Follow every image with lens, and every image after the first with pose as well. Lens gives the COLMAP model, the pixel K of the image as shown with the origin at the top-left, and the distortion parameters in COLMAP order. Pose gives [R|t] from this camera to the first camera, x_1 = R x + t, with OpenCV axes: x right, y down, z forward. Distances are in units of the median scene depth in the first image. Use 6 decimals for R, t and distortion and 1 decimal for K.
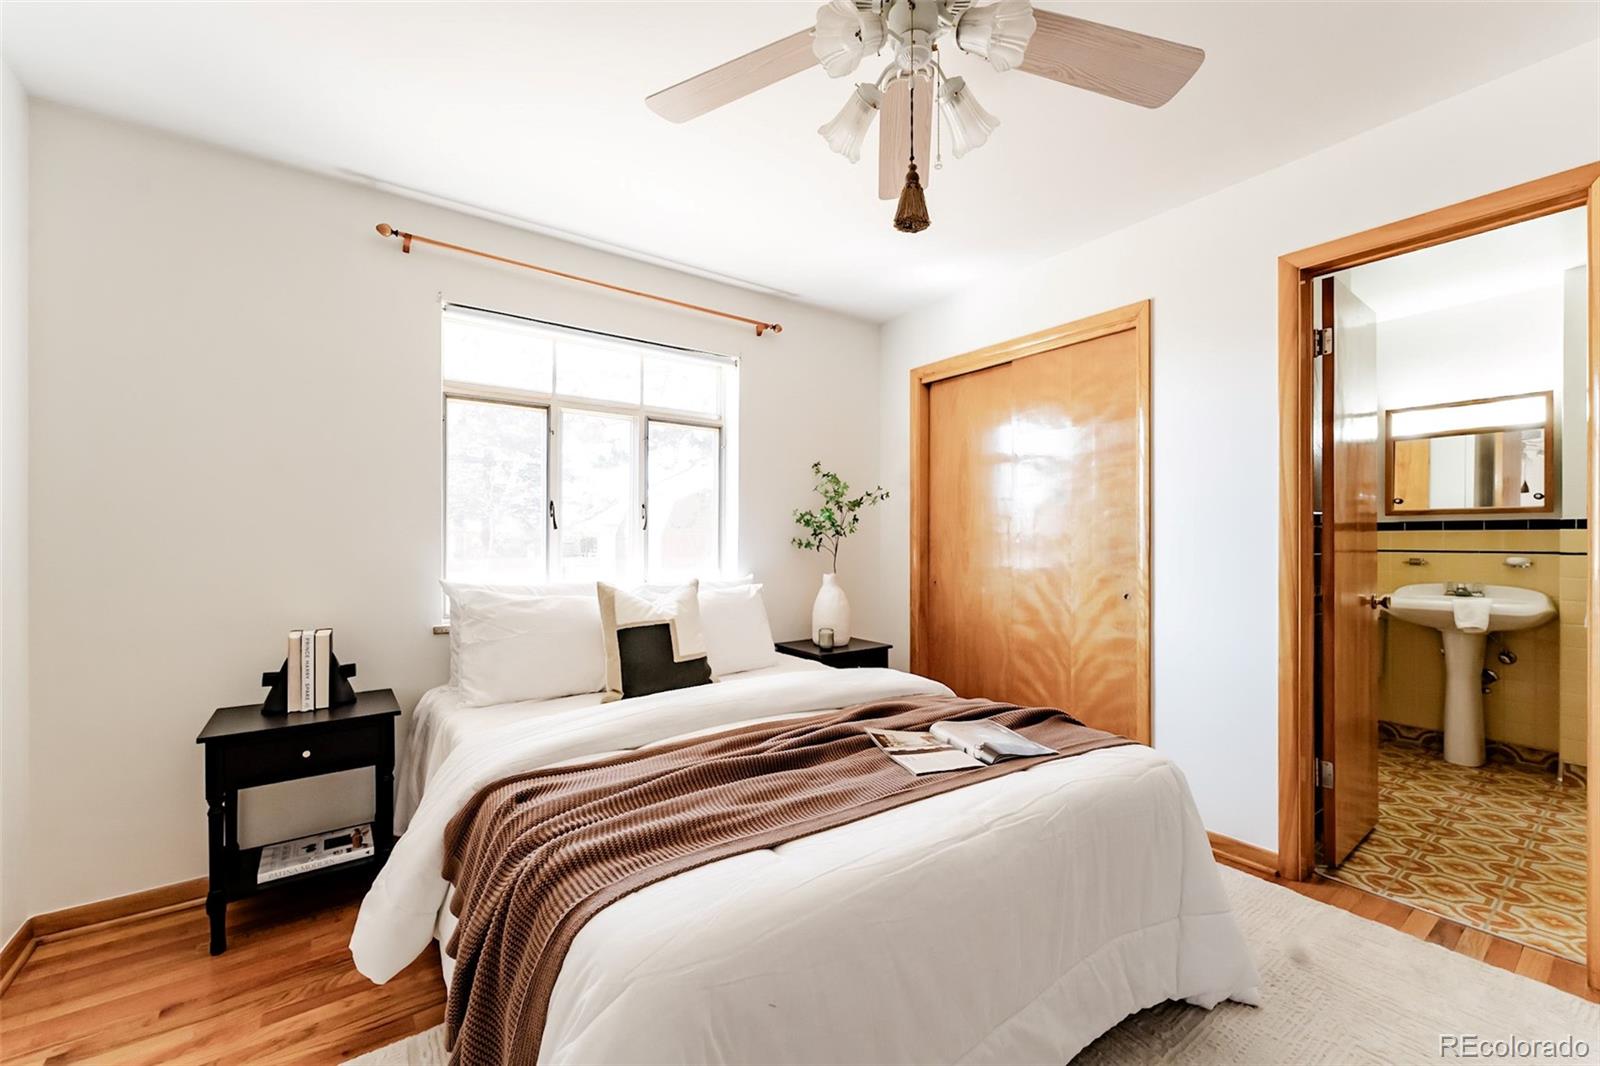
lens RADIAL K [[639.6, 0, 801.1], [0, 639.6, 538.4], [0, 0, 1]] dist [-0.001220, -0.000082]
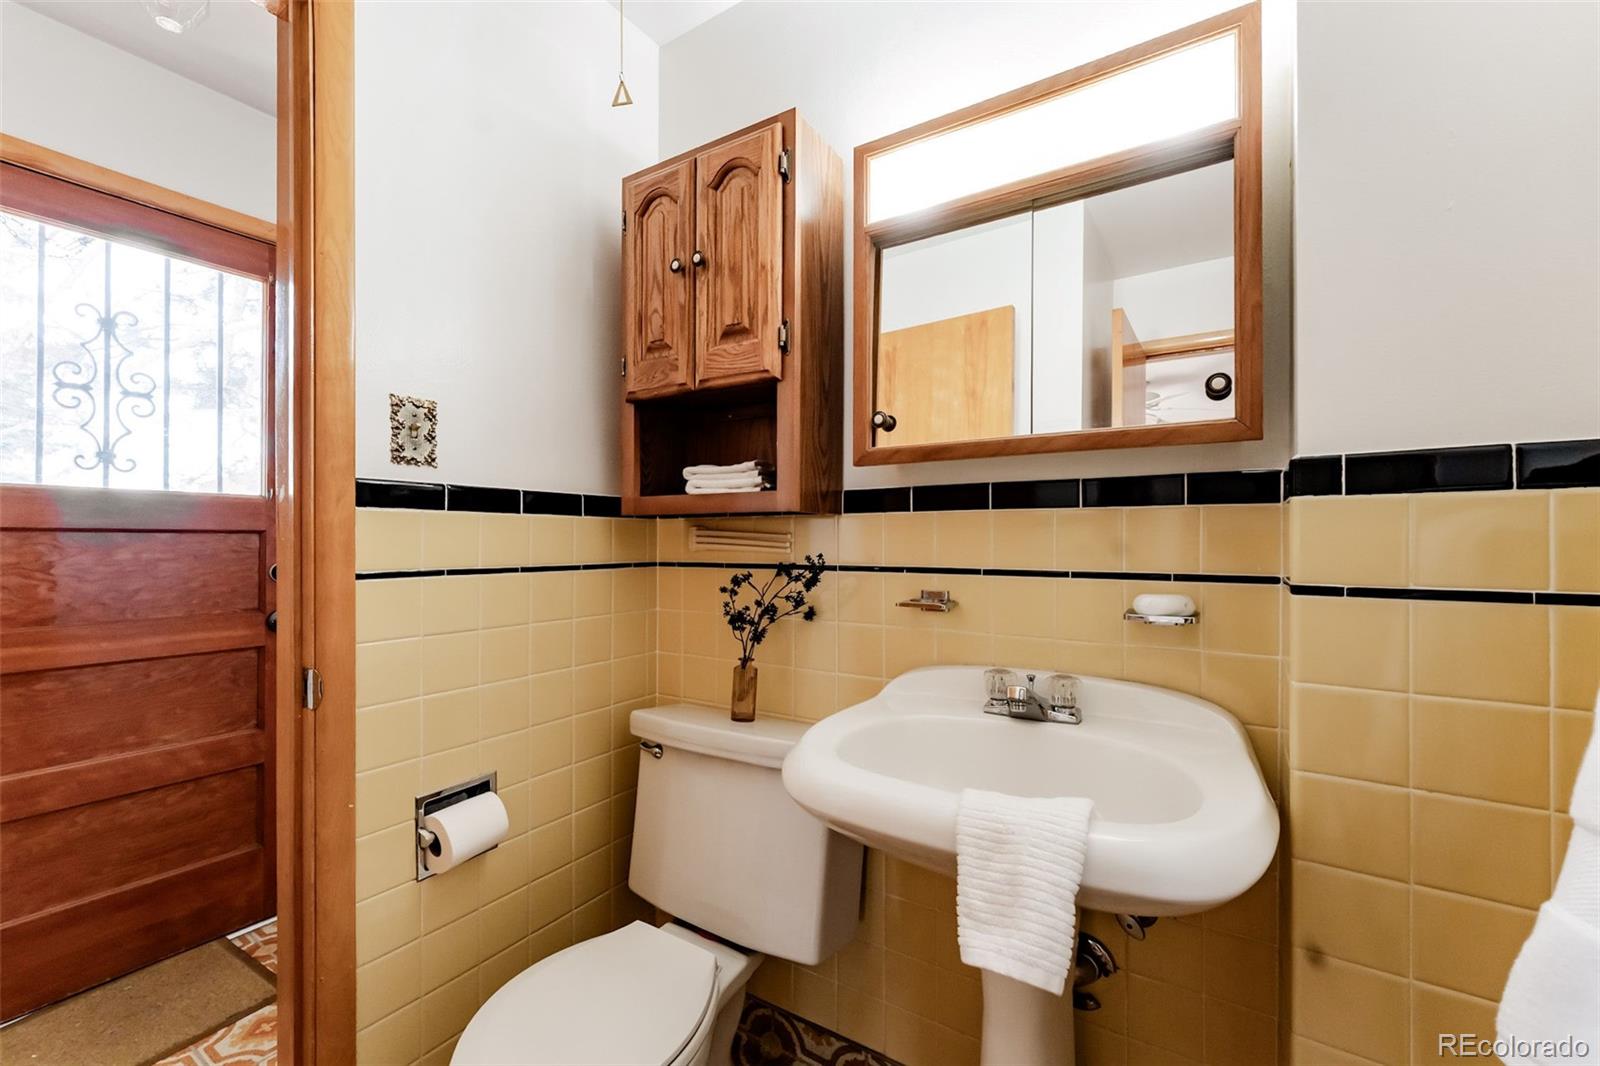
lens RADIAL K [[657.1, 0, 771.6], [0, 657.1, 536.7], [0, 0, 1]] dist [-0.002813, -0.000231]
pose [[0.941770, -0.000672, 0.336258, 0.864516], [0.001582, 0.999996, -0.002434, 0.002650], [-0.336255, 0.002824, 0.941767, 0.788874]]
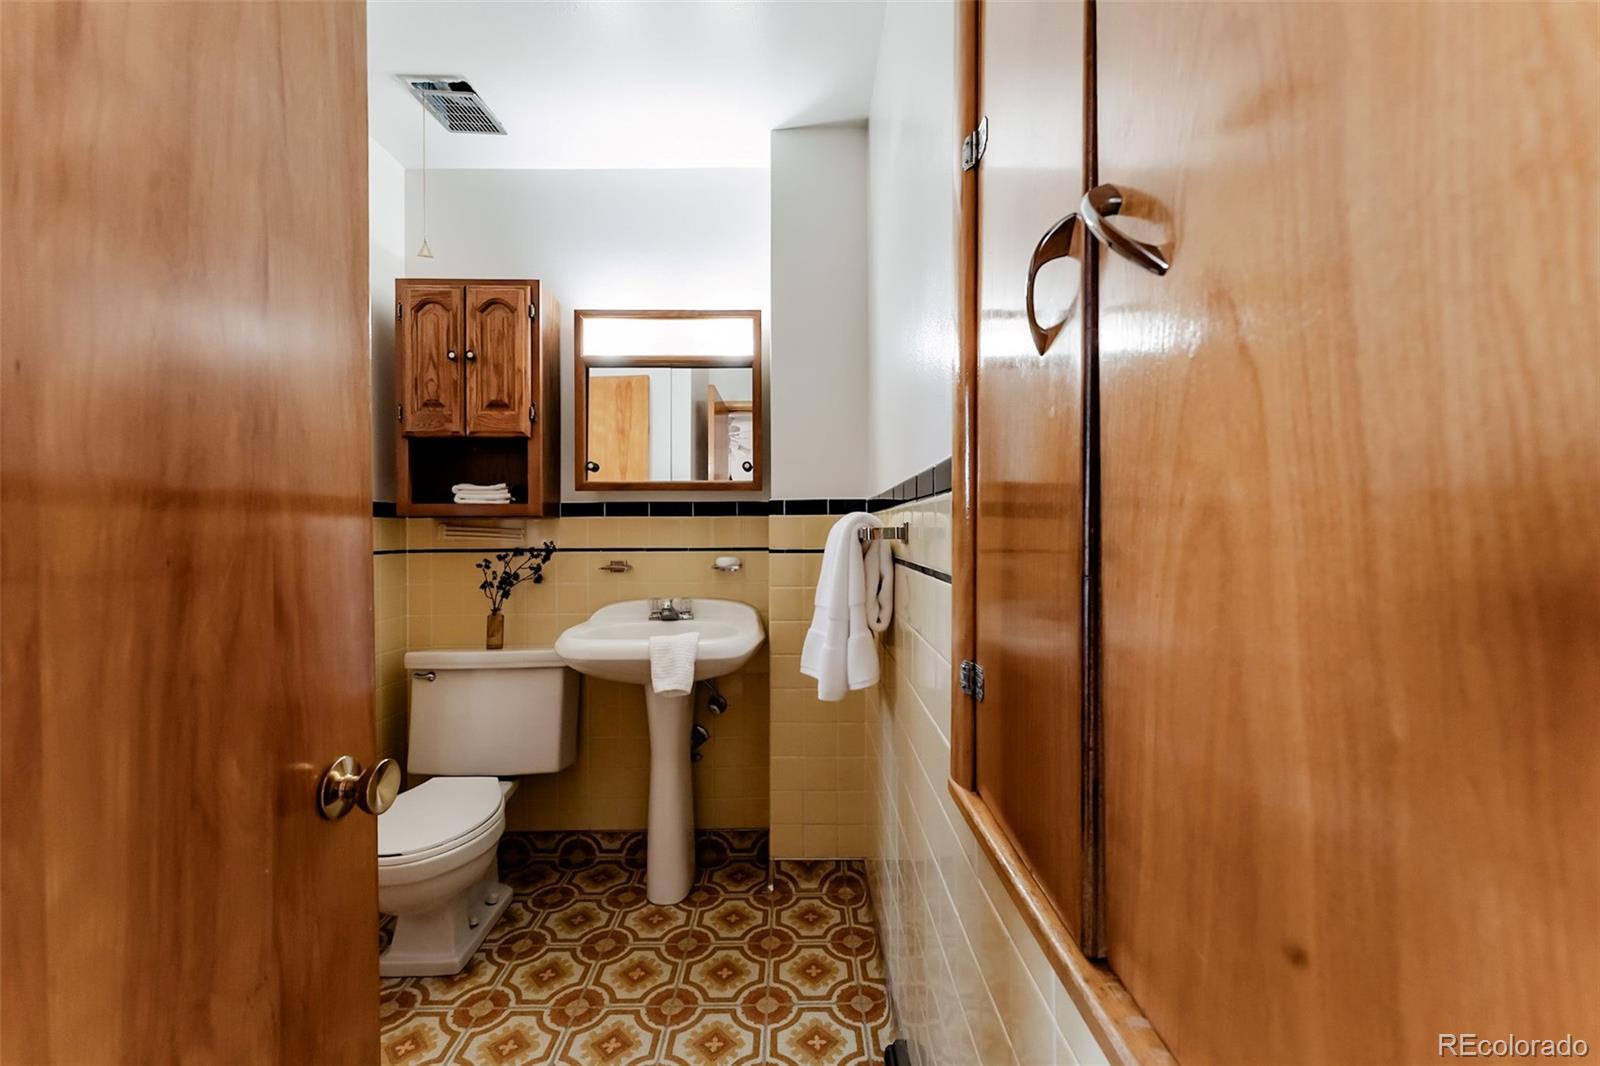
lens RADIAL K [[683.8, 0, 800.0], [0, 683.8, 533.0], [0, 0, 1]] dist [0.022117, 0.000068]
pose [[0.581761, -0.008137, 0.813319, 0.593654], [0.004258, 0.999967, 0.006959, -0.000075], [-0.813349, -0.000585, 0.581776, 0.529766]]
